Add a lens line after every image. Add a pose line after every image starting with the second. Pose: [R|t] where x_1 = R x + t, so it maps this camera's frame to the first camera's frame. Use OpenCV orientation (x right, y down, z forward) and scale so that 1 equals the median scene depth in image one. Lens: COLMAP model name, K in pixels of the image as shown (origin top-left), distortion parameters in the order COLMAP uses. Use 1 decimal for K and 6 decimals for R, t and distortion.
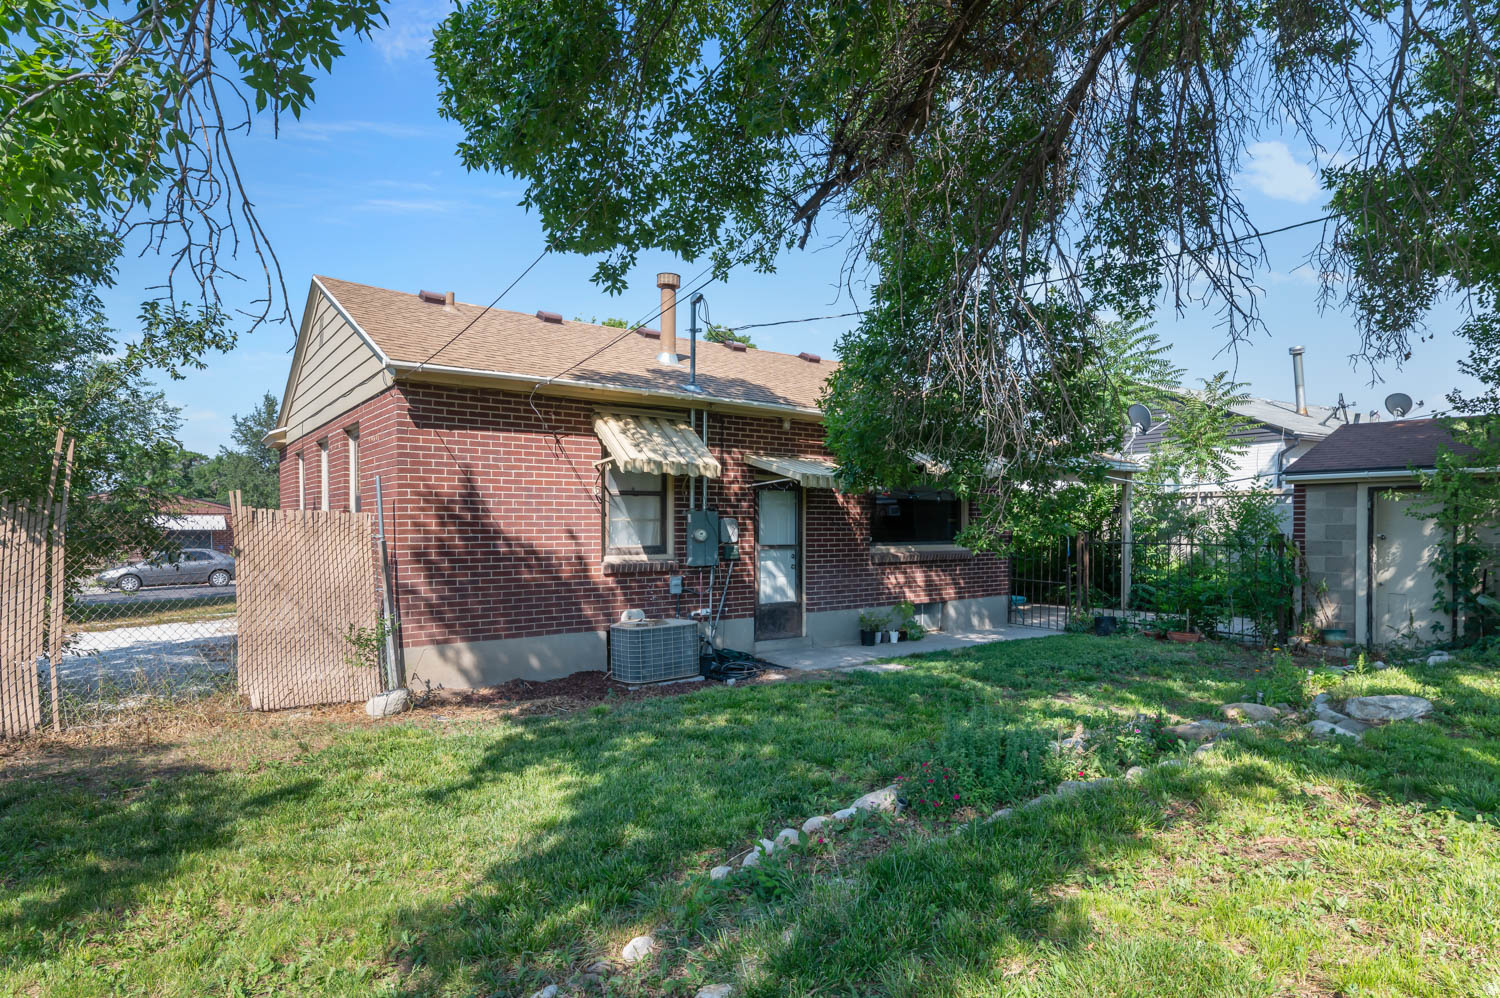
lens RADIAL K [[817.9, 0, 760.6], [0, 817.9, 527.6], [0, 0, 1]] dist [0.006078, 0.000548]
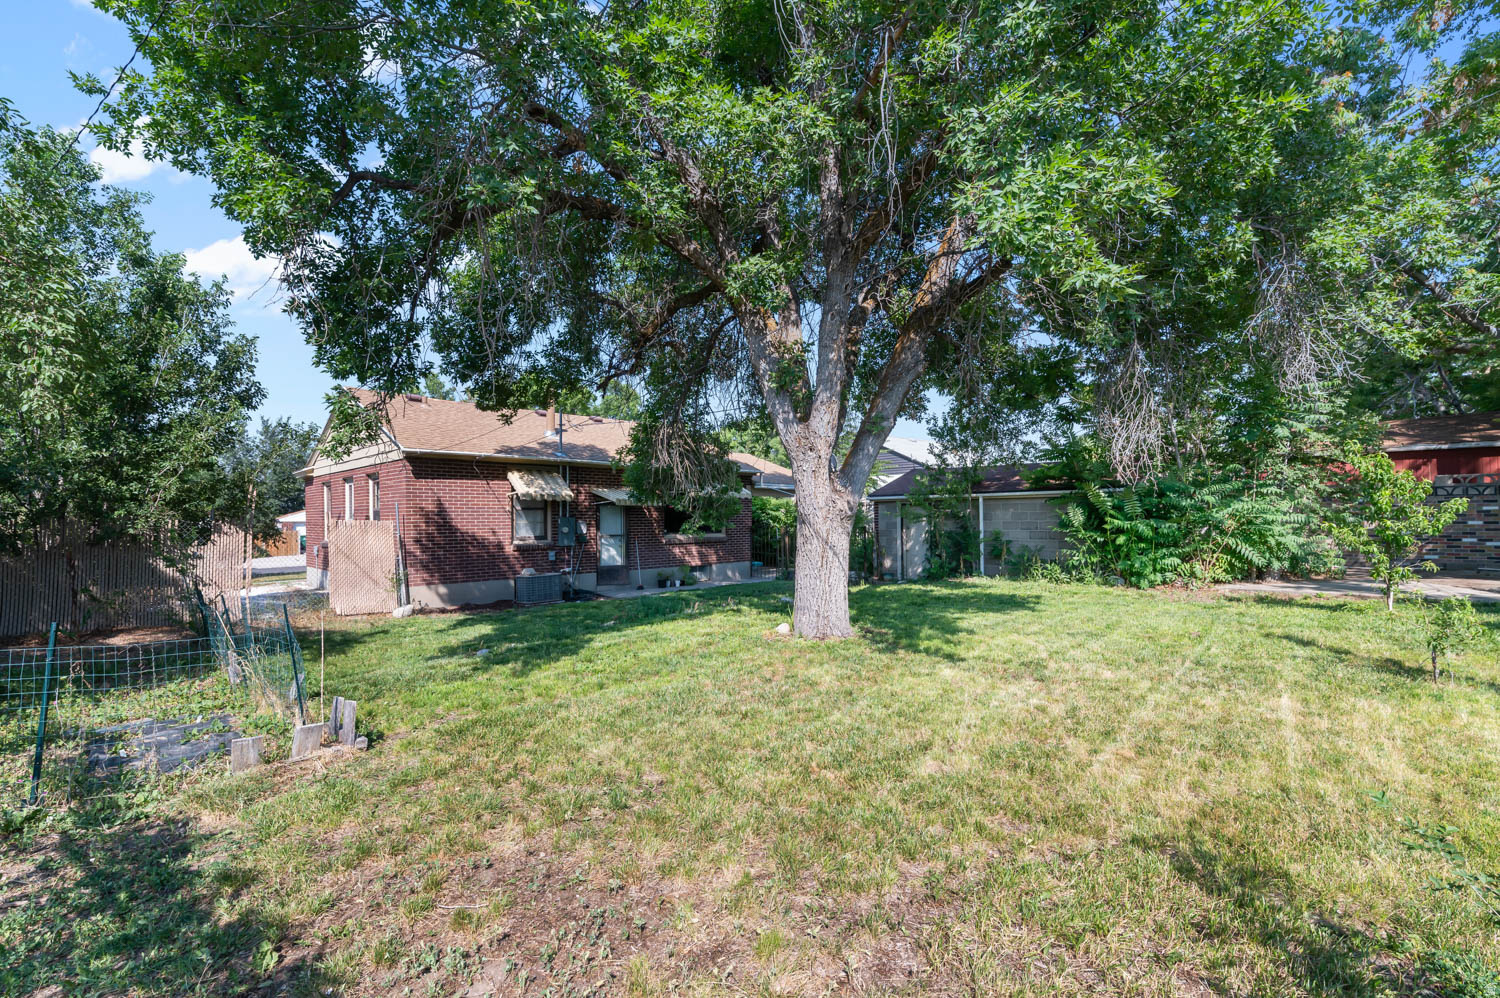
lens RADIAL K [[652.6, 0, 757.9], [0, 652.6, 518.3], [0, 0, 1]] dist [0.000174, 0.000489]
pose [[0.990338, -0.009545, 0.138347, 0.172528], [0.010741, 0.999911, -0.007902, -0.001421], [-0.138260, 0.009312, 0.990352, -0.627288]]
